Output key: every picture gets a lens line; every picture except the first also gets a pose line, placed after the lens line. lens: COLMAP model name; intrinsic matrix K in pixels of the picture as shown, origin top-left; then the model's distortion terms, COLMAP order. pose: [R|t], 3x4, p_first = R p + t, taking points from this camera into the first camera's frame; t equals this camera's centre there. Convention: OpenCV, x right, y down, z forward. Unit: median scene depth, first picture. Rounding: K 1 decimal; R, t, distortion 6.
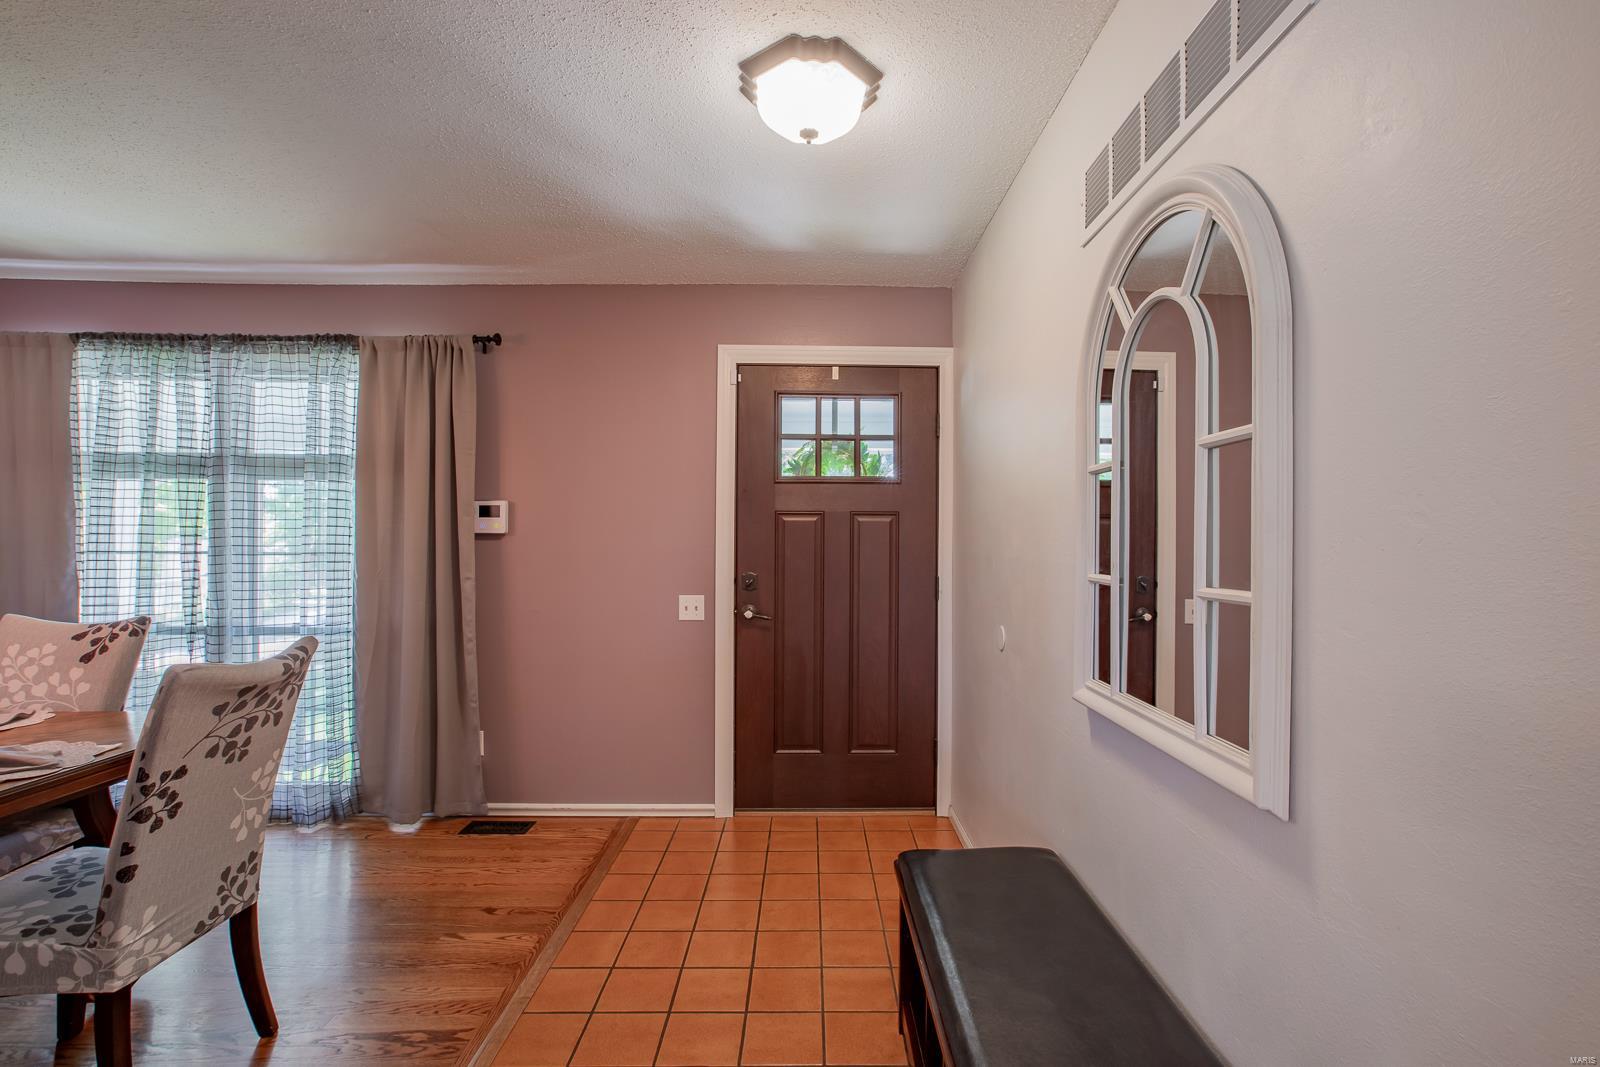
lens RADIAL K [[713.2, 0, 808.2], [0, 713.2, 535.9], [0, 0, 1]] dist [-0.022830, 0.011333]
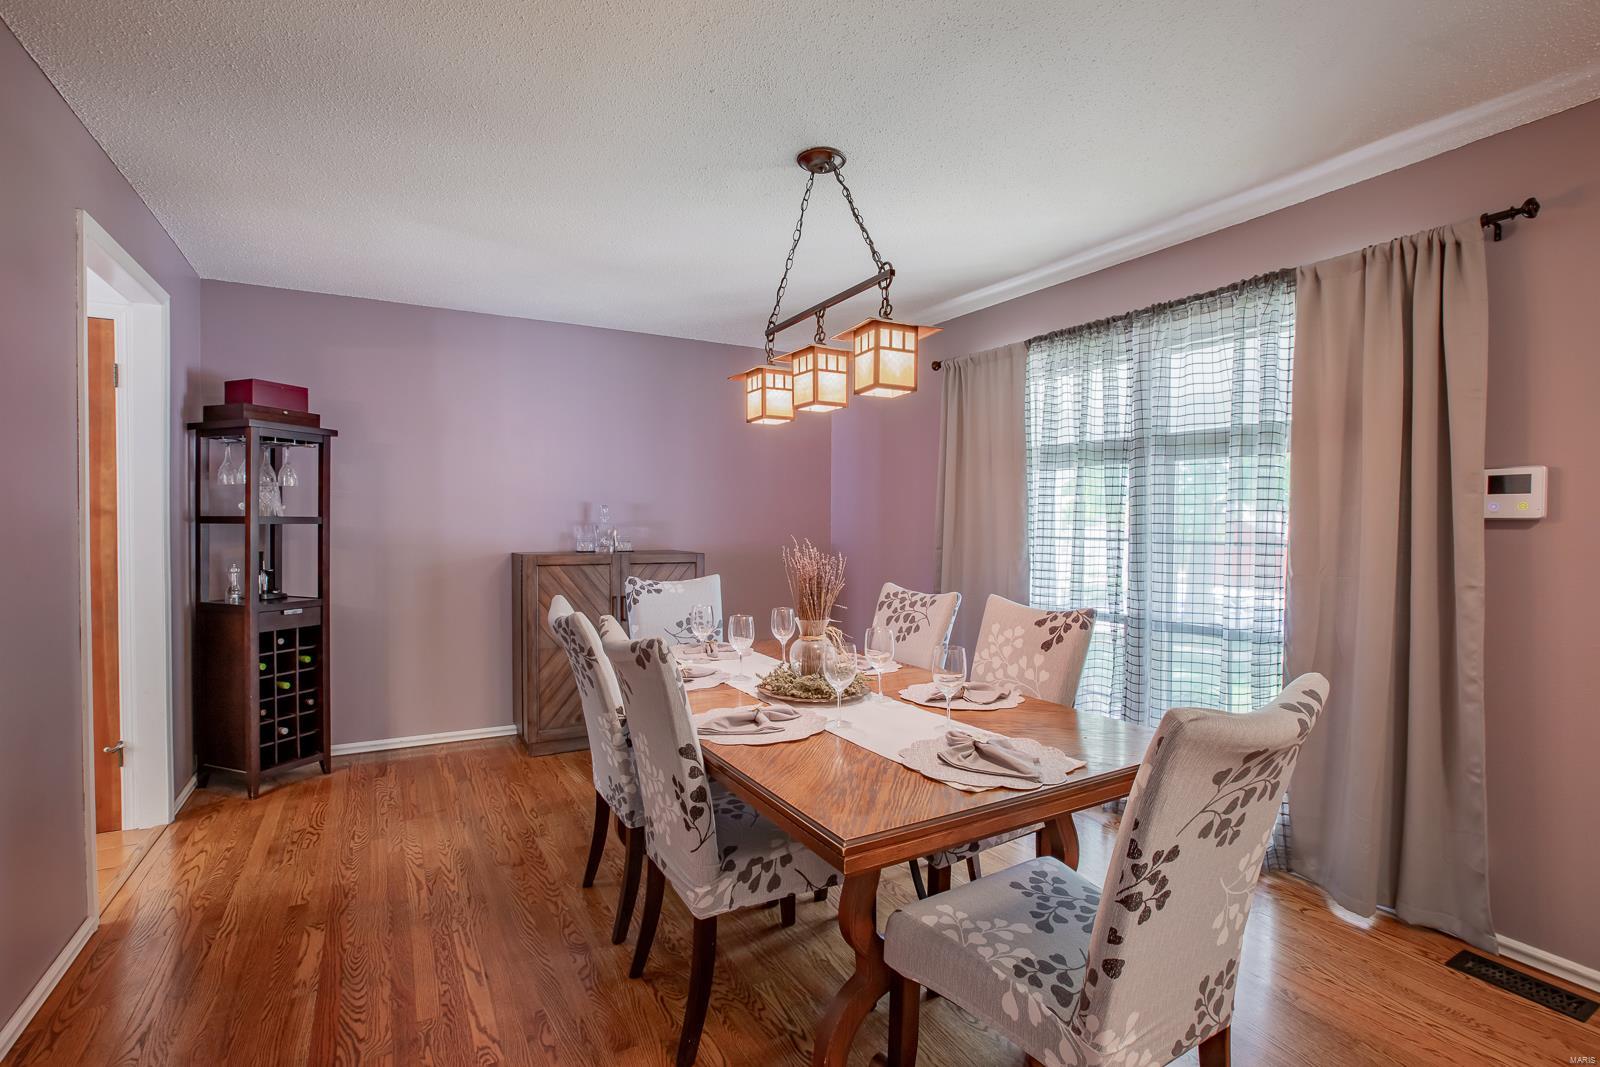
lens RADIAL K [[713.2, 0, 808.2], [0, 713.2, 535.9], [0, 0, 1]] dist [-0.022830, 0.011333]
pose [[0.471931, 0.016478, -0.881482, -0.213166], [-0.000524, 0.999830, 0.018409, 0.000591], [0.881635, -0.008226, 0.471859, 0.165317]]
